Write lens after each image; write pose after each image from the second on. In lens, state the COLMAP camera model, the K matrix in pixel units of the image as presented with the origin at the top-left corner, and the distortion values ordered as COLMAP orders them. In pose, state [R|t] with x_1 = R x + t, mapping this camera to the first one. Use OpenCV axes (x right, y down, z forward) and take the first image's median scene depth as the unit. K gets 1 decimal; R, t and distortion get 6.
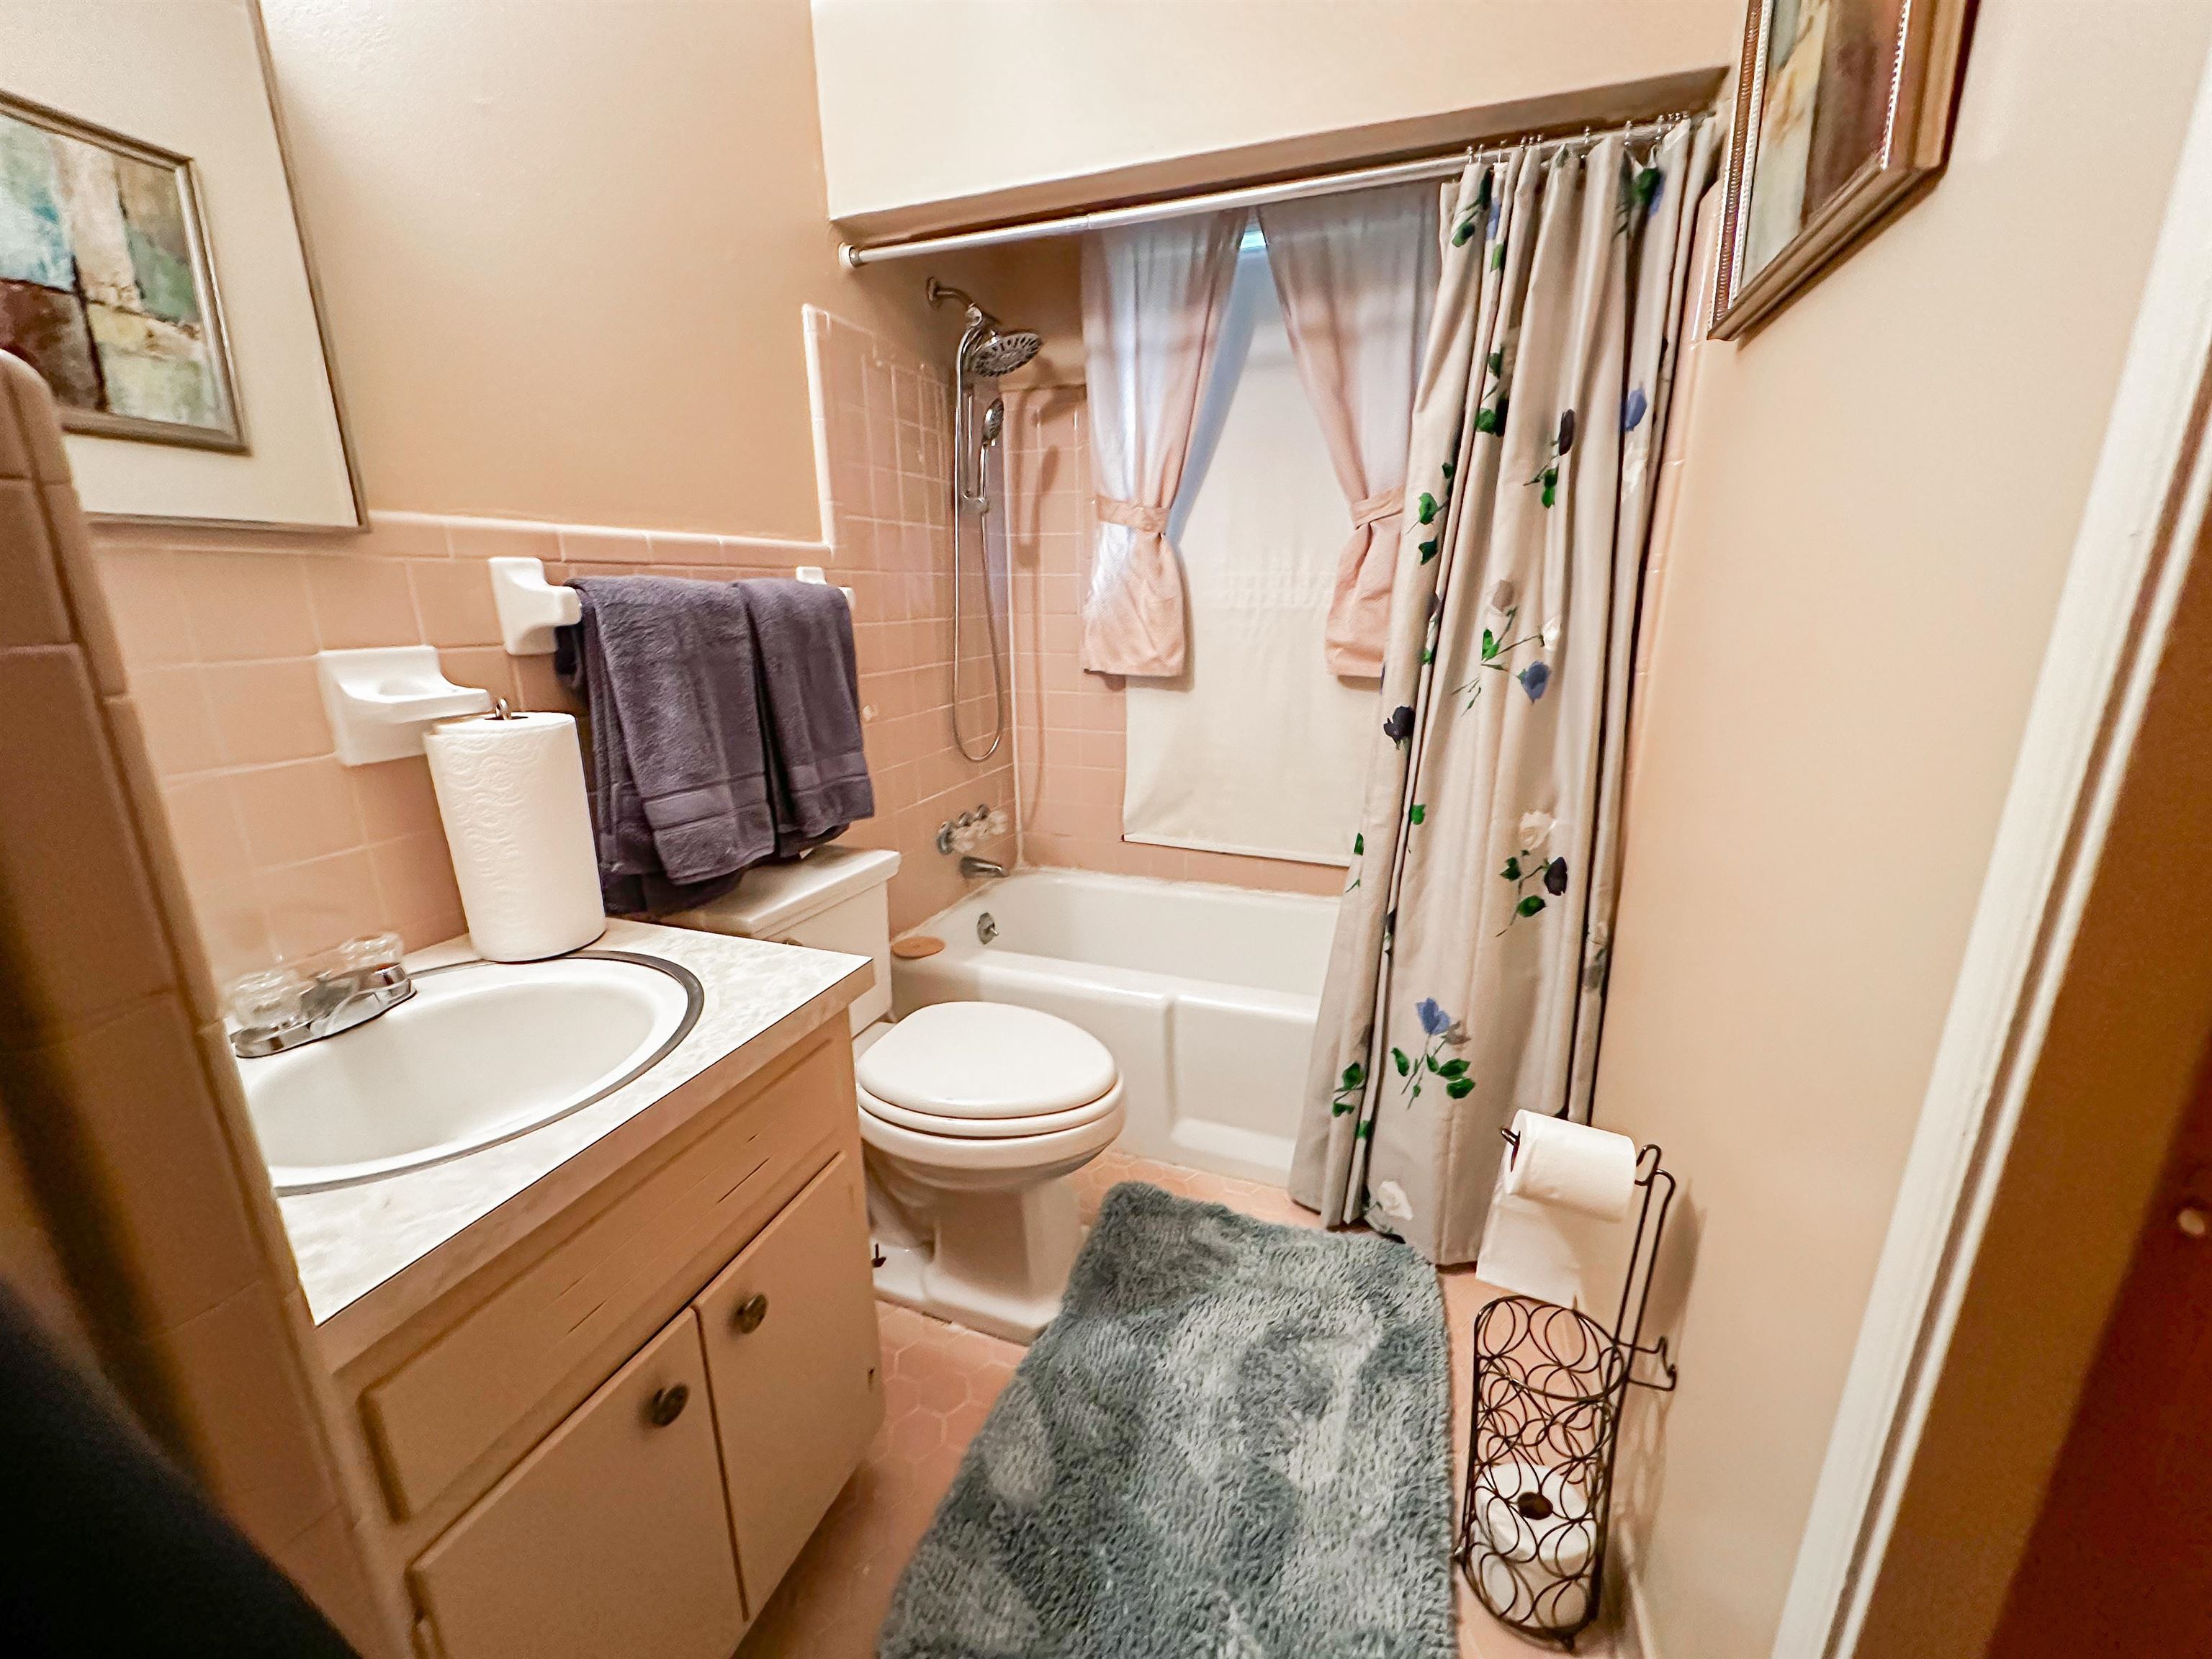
lens RADIAL K [[877.6, 0, 1108.6], [0, 877.6, 829.7], [0, 0, 1]] dist [-0.005285, 0.001756]
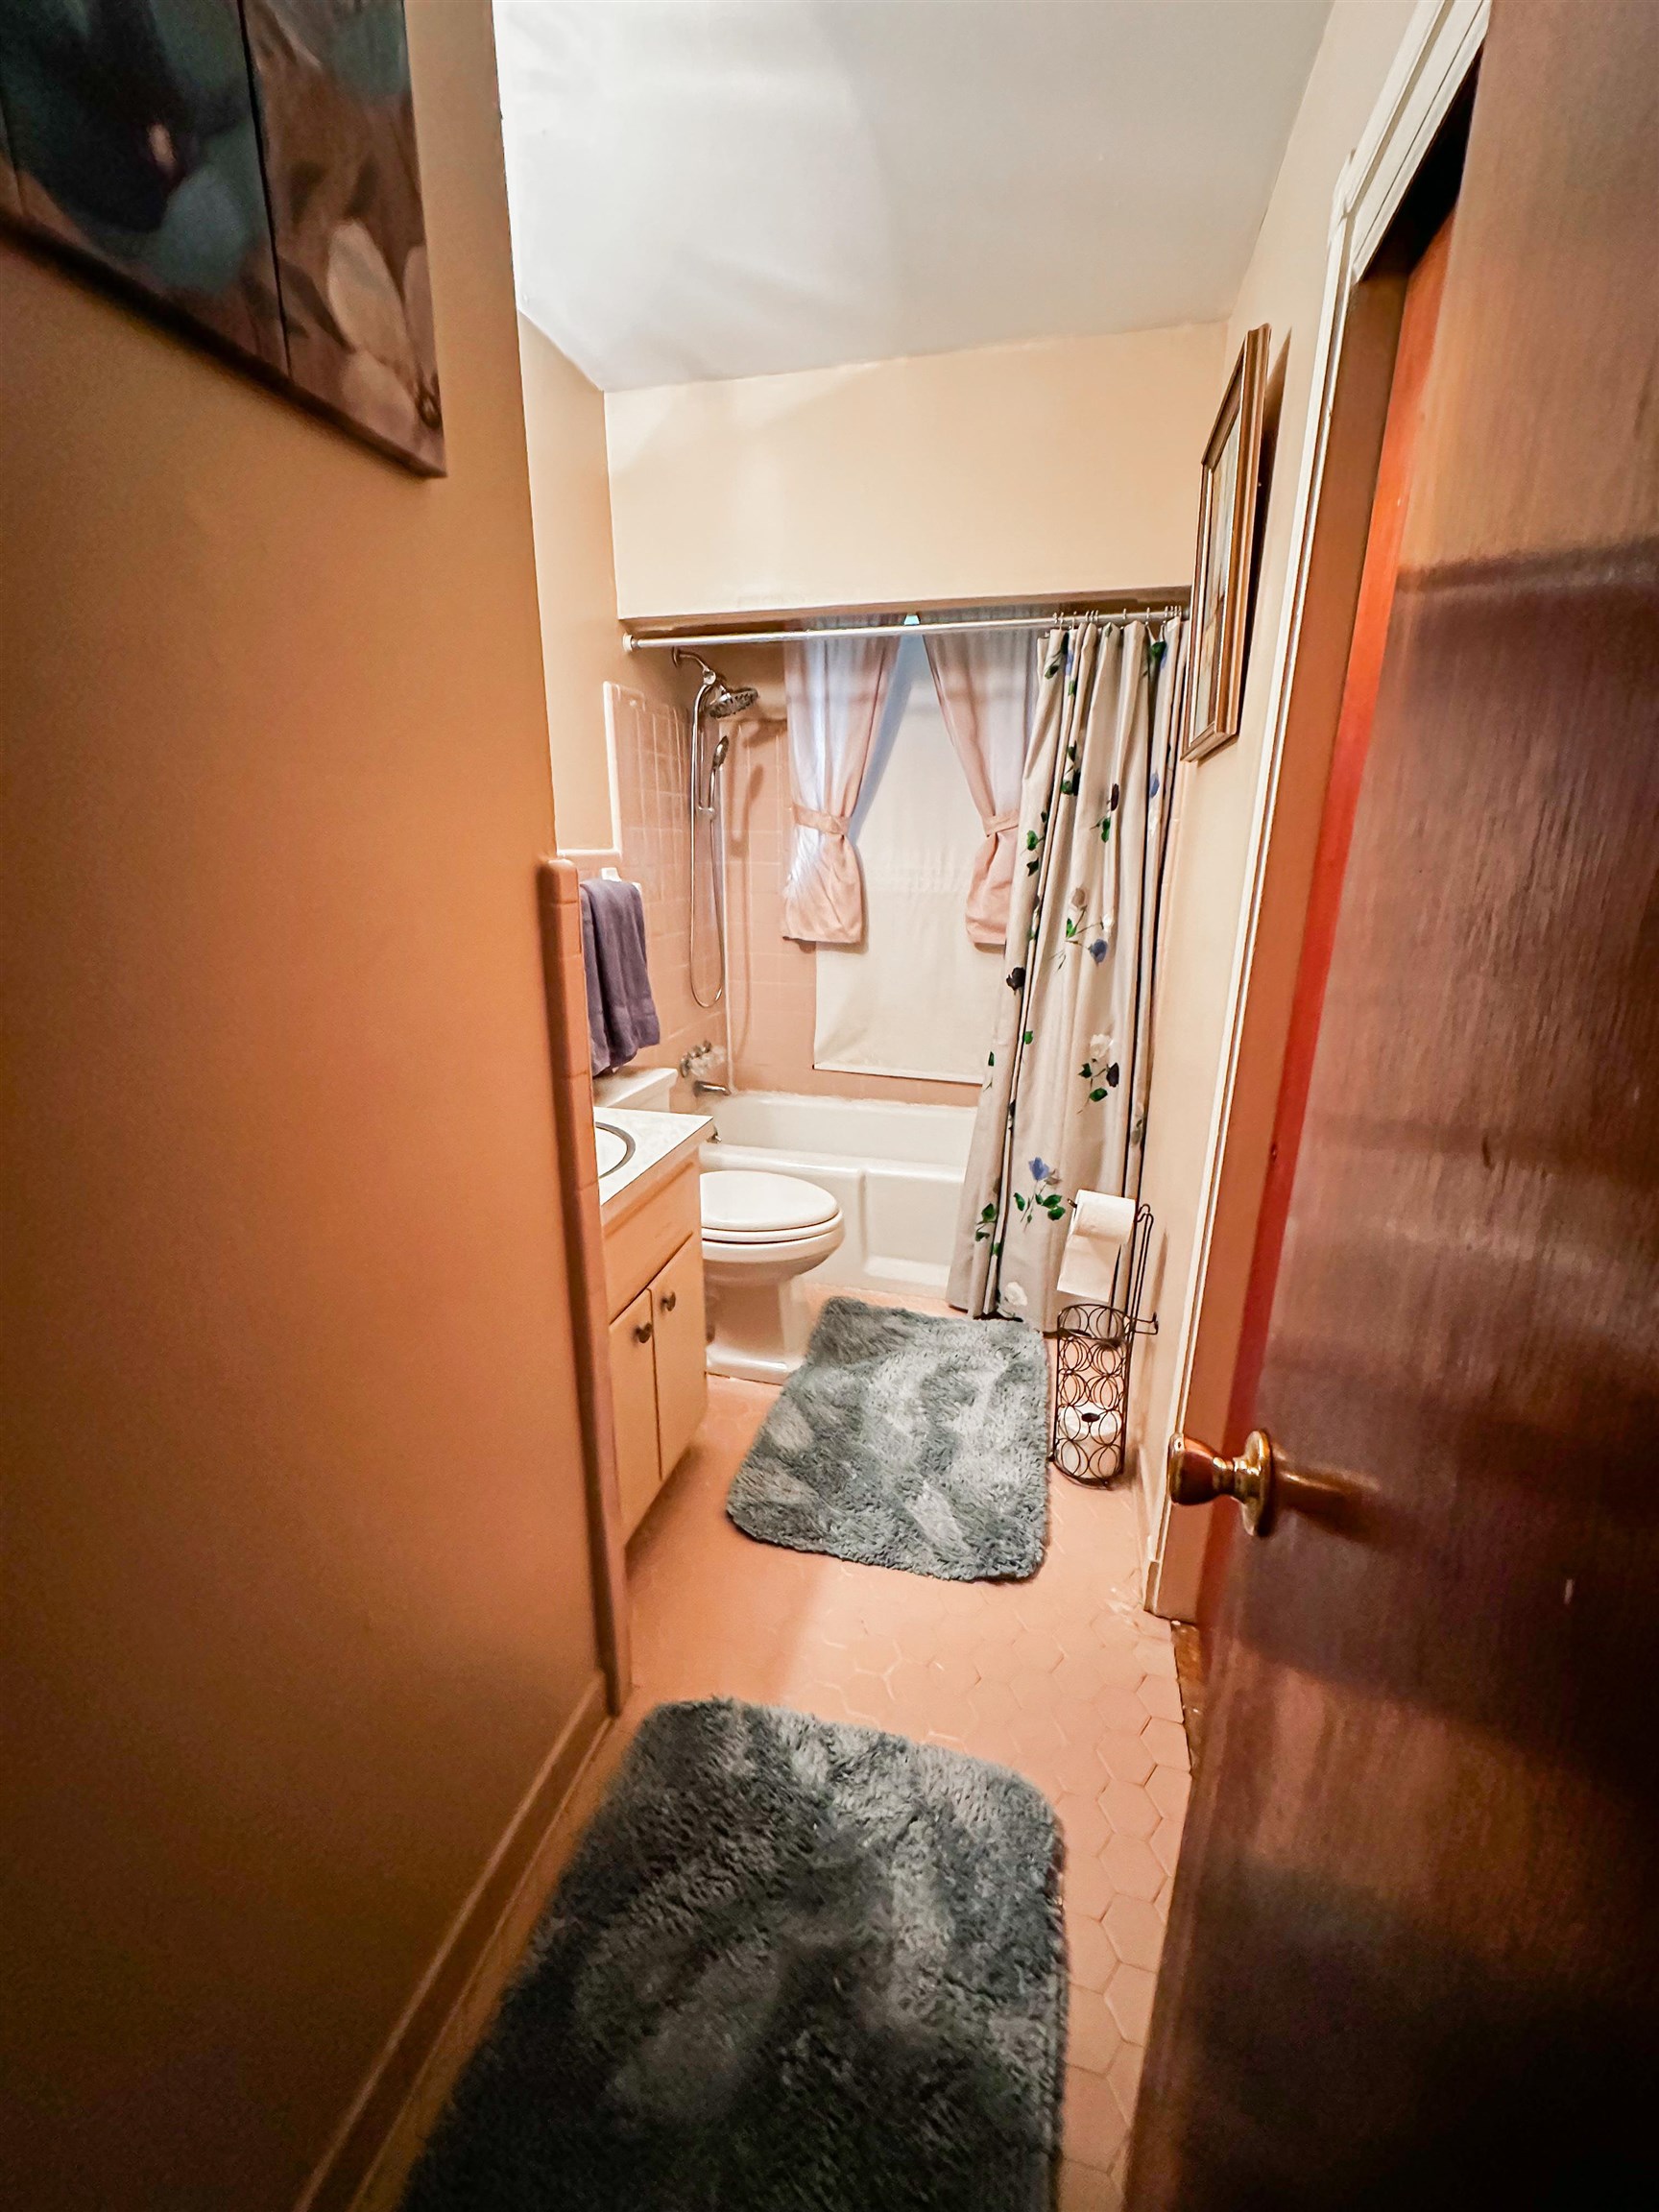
lens RADIAL K [[877.6, 0, 828.0], [0, 877.6, 1100.9], [0, 0, 1]] dist [-0.005285, 0.001756]
pose [[0.995548, -0.015181, 0.093021, -0.144030], [0.013309, 0.999697, 0.020708, 0.058064], [-0.093307, -0.019378, 0.995449, -0.510295]]
